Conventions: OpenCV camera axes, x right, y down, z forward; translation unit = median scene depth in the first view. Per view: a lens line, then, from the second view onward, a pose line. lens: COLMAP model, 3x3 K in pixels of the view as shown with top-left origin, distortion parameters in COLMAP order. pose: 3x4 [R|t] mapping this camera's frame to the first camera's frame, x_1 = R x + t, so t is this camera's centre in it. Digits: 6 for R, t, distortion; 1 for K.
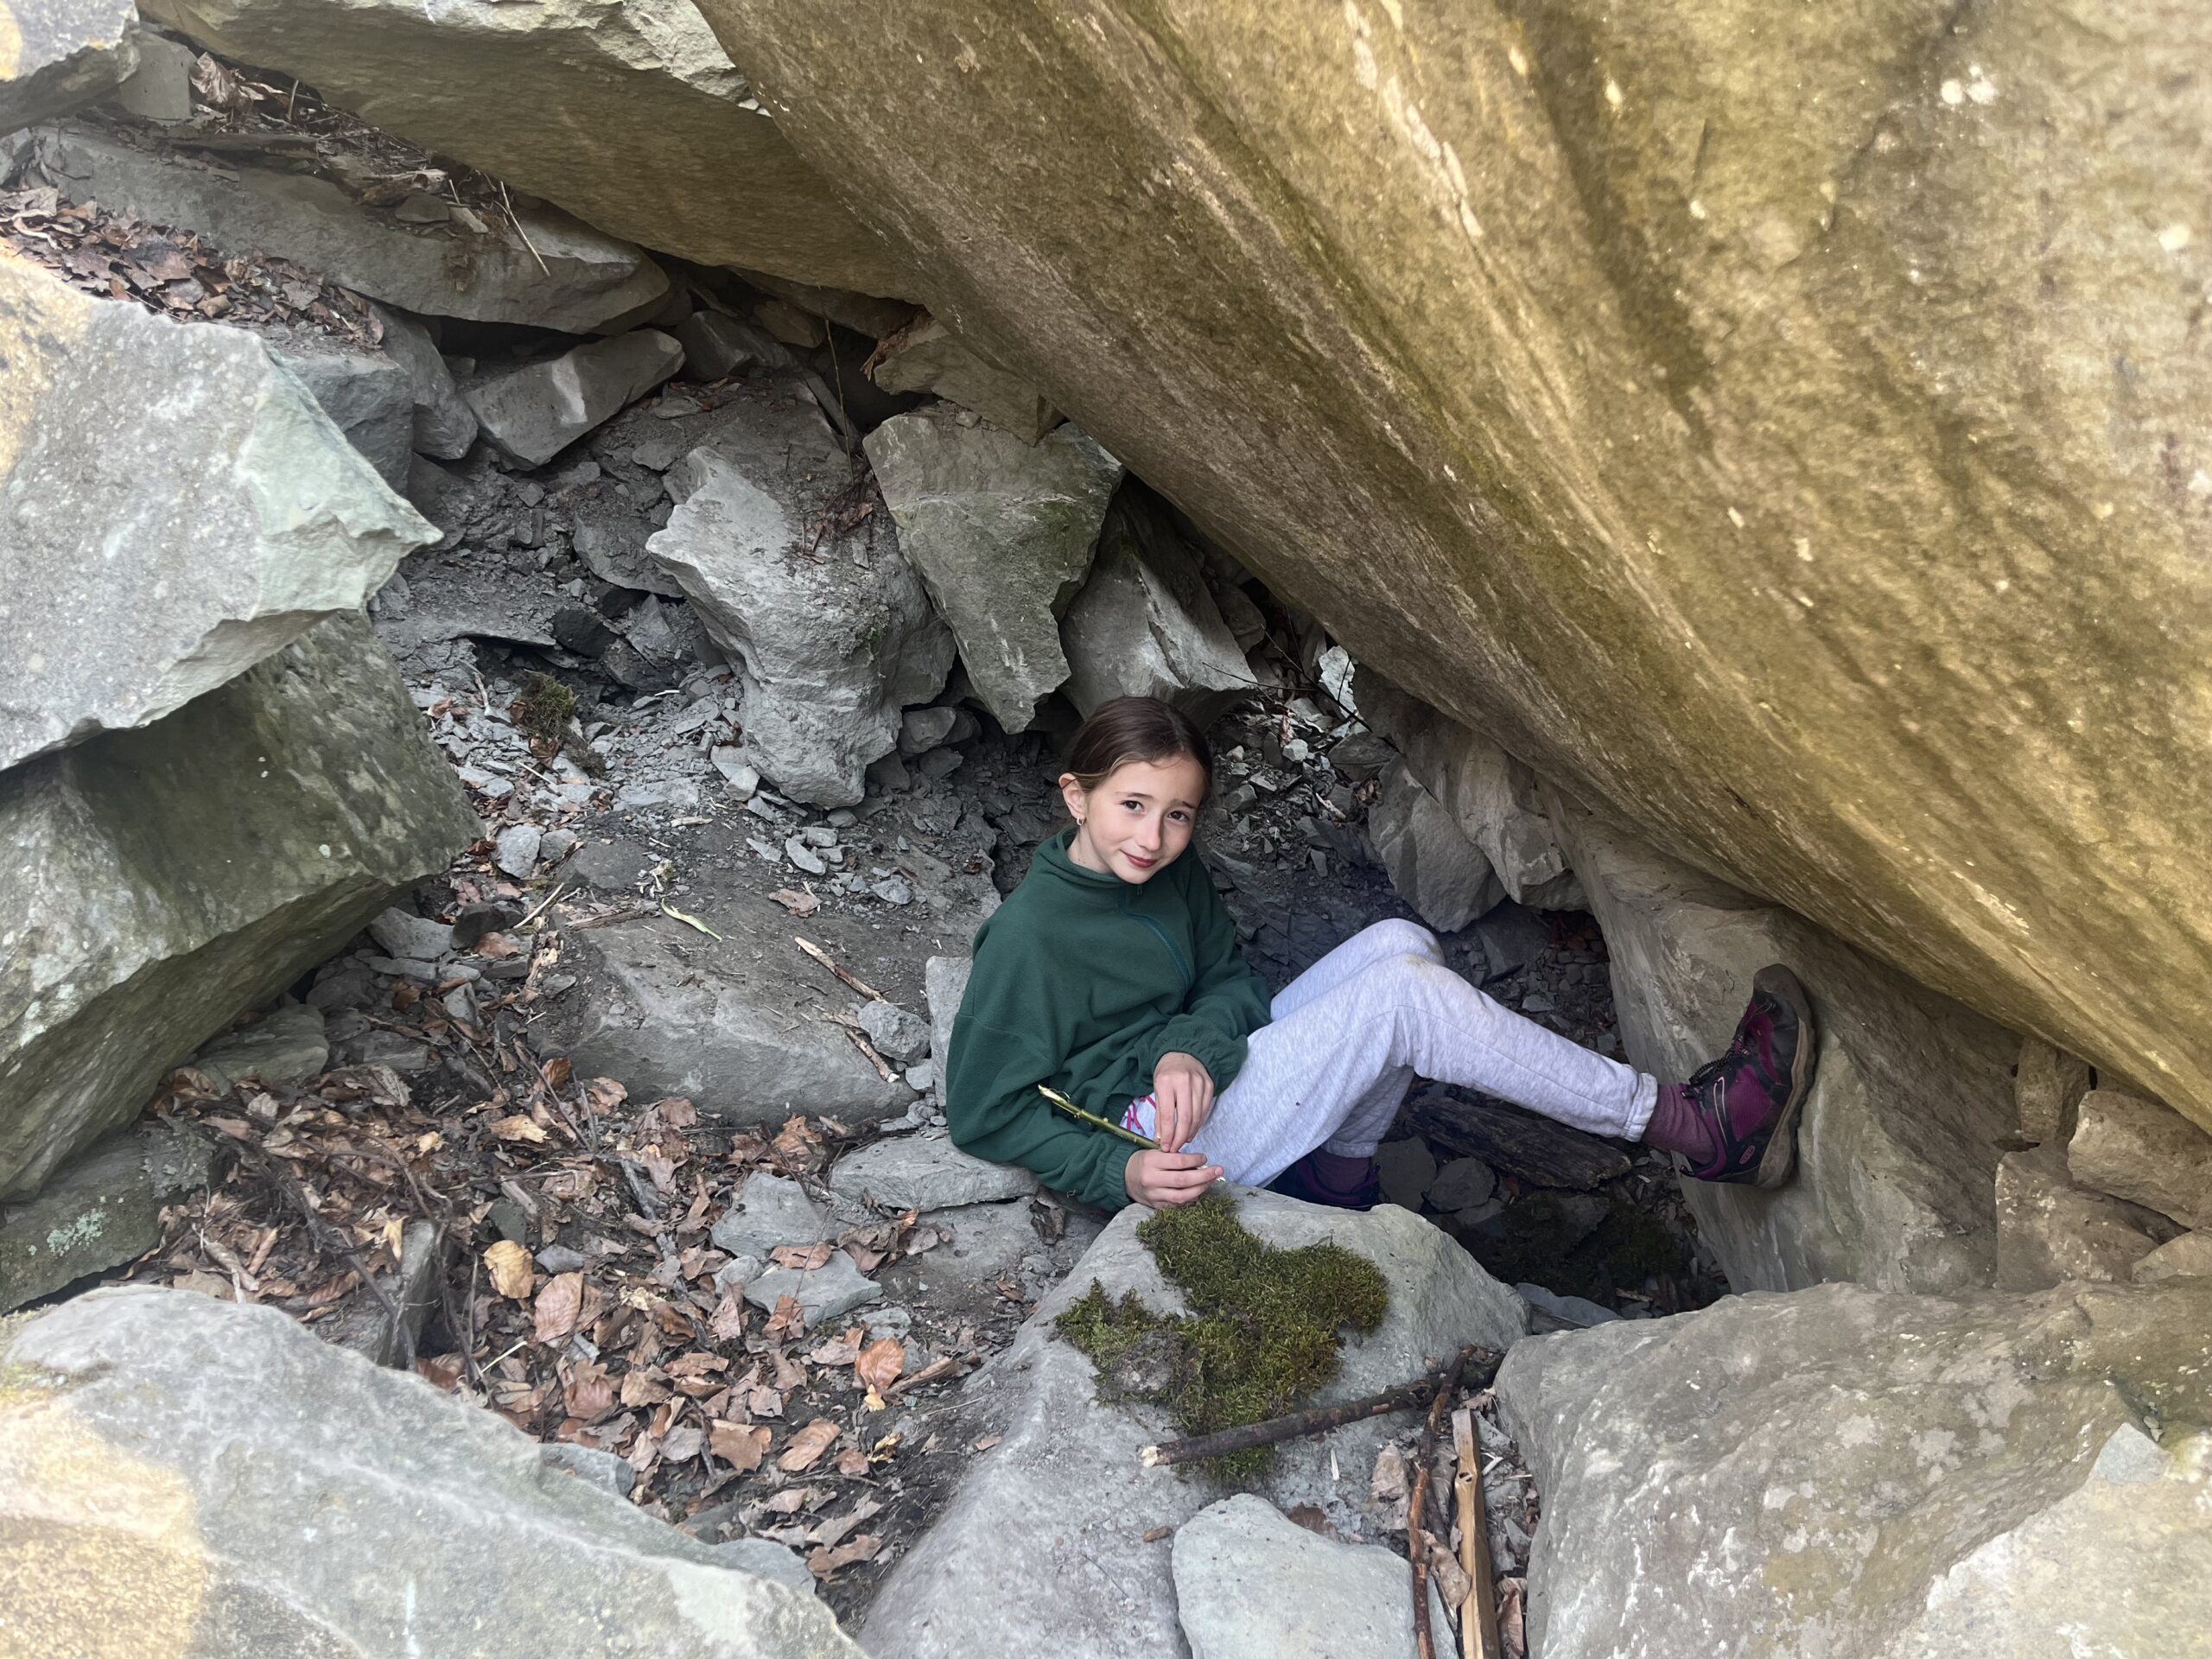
lens RADIAL K [[1702.3, 0, 1102.6], [0, 1702.3, 827.2], [0, 0, 1]] dist [0.078994, -0.115102]
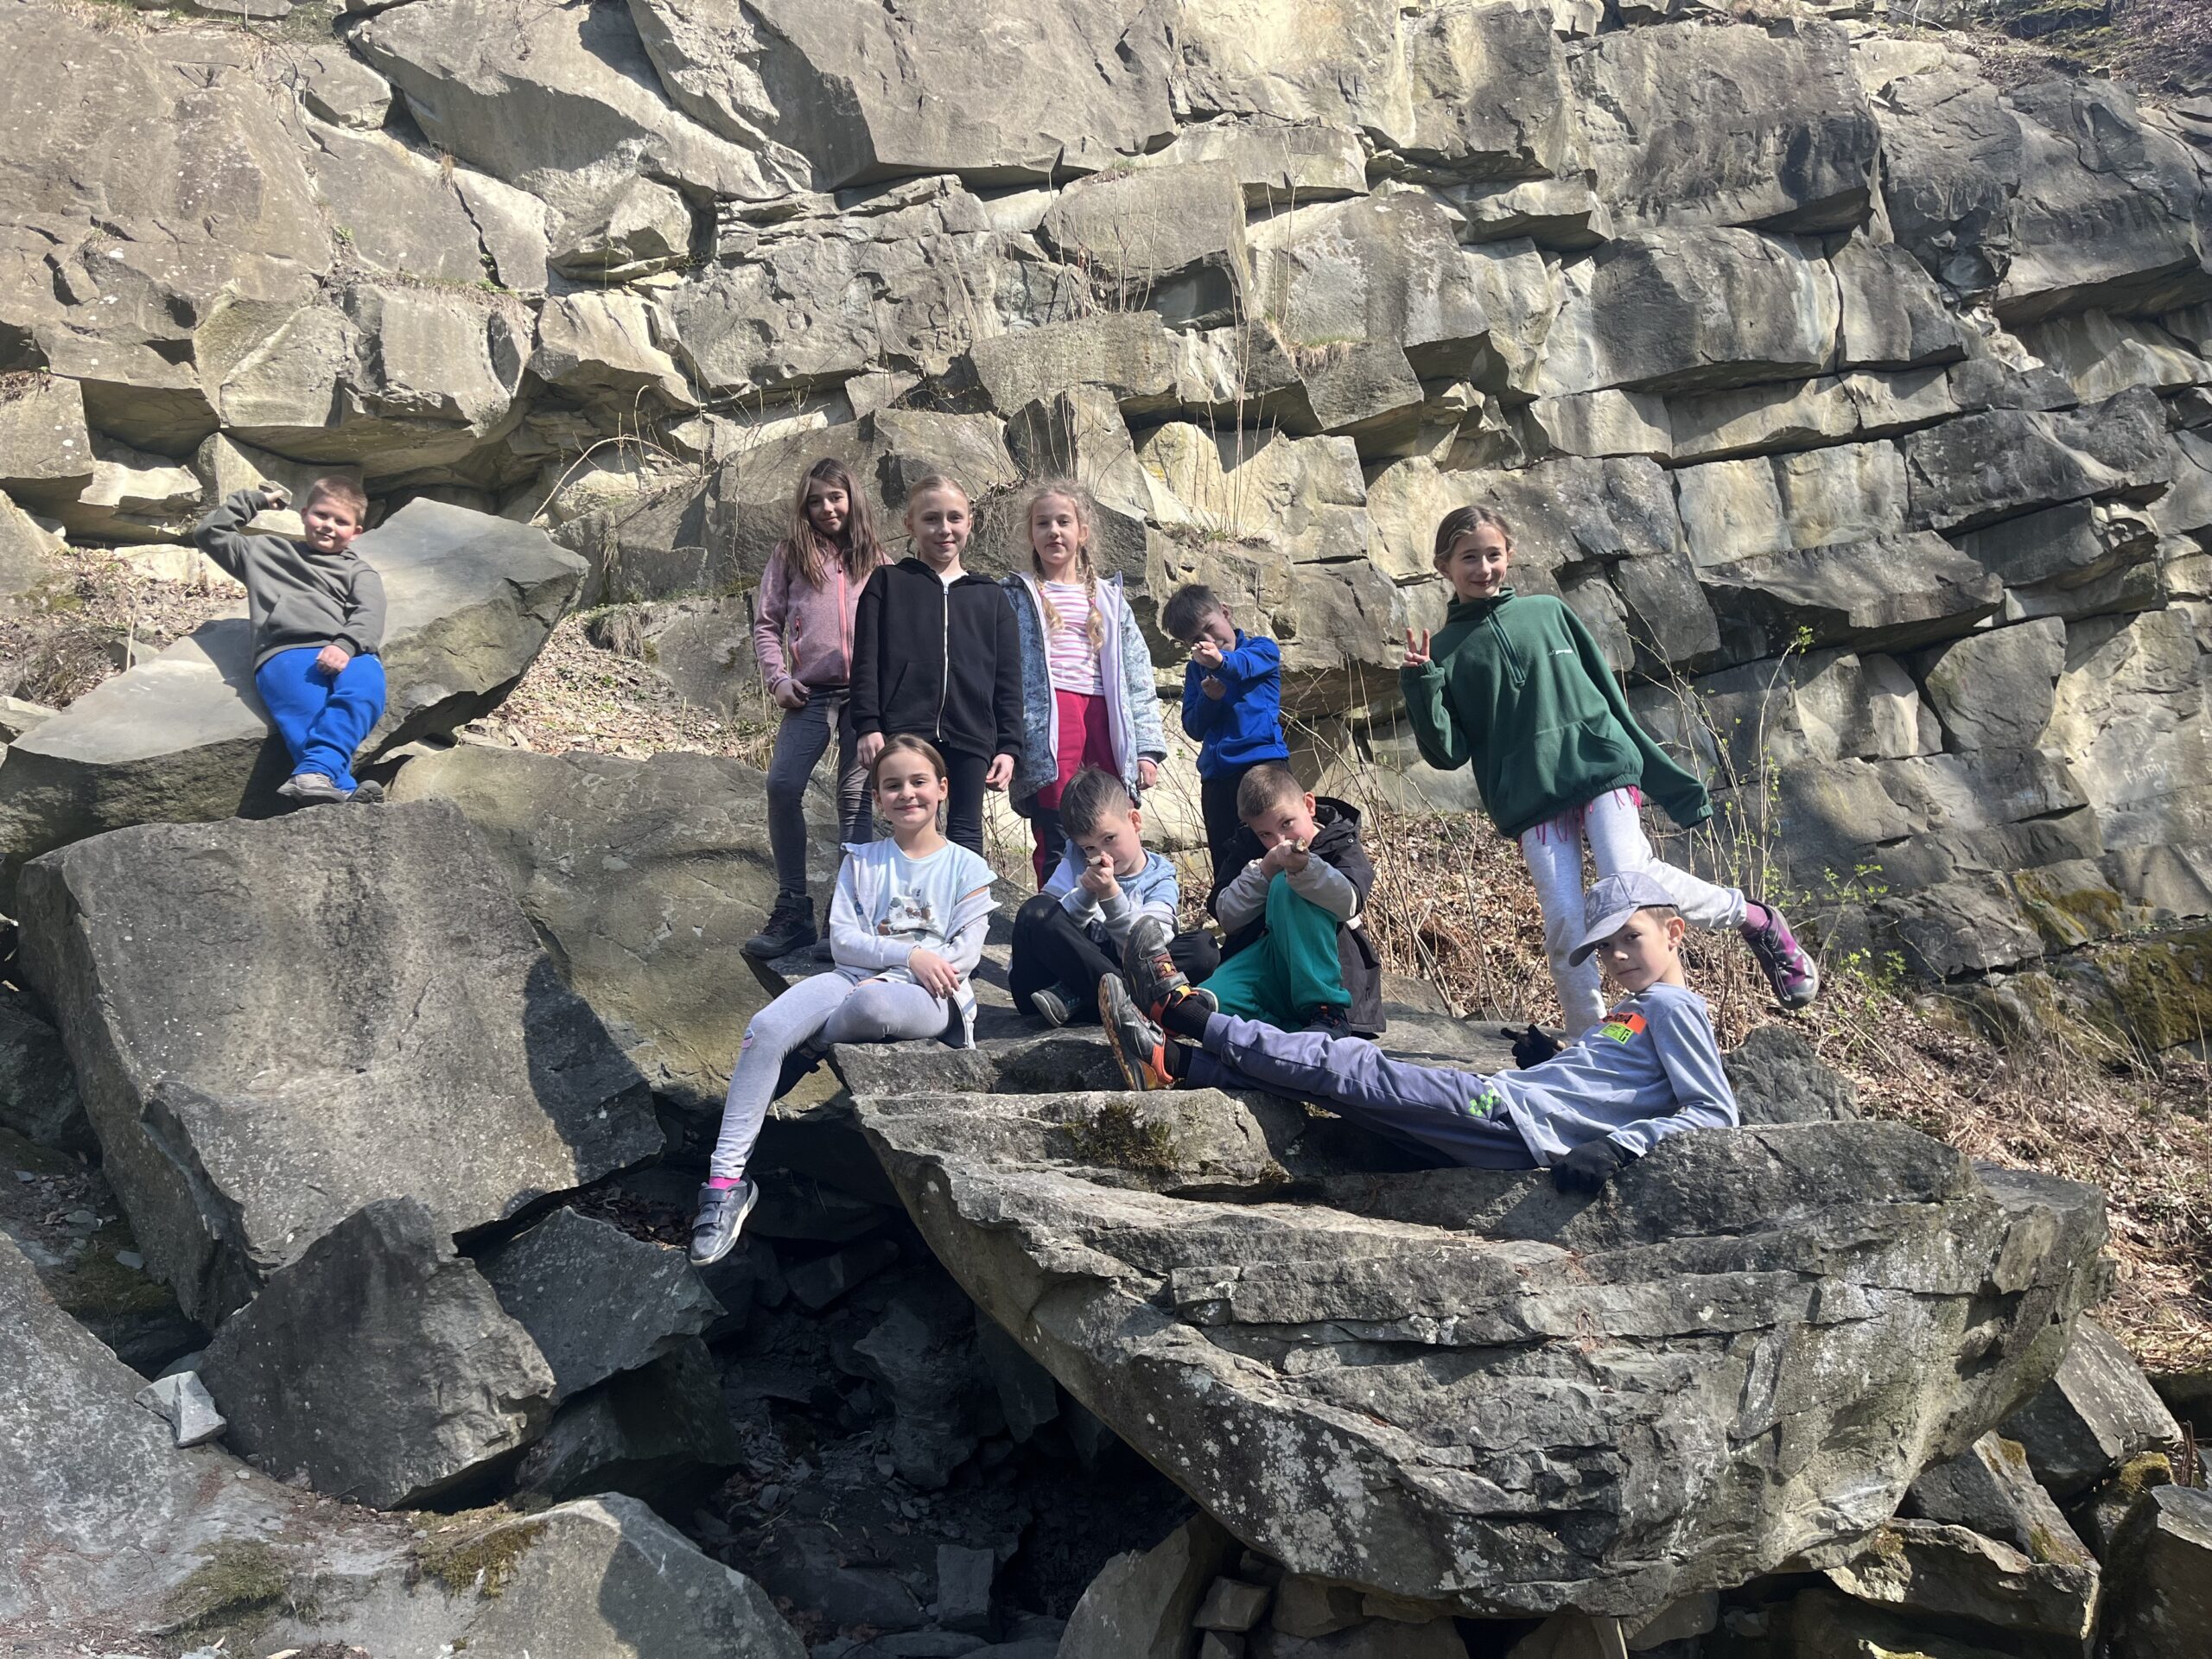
lens RADIAL K [[1702.3, 0, 1084.3], [0, 1702.3, 822.5], [0, 0, 1]] dist [0.078994, -0.115102]
pose [[0.971904, -0.076110, -0.222735, 0.496748], [-0.042101, 0.874808, -0.482636, 0.259835], [0.231584, 0.478454, 0.847025, -0.947588]]
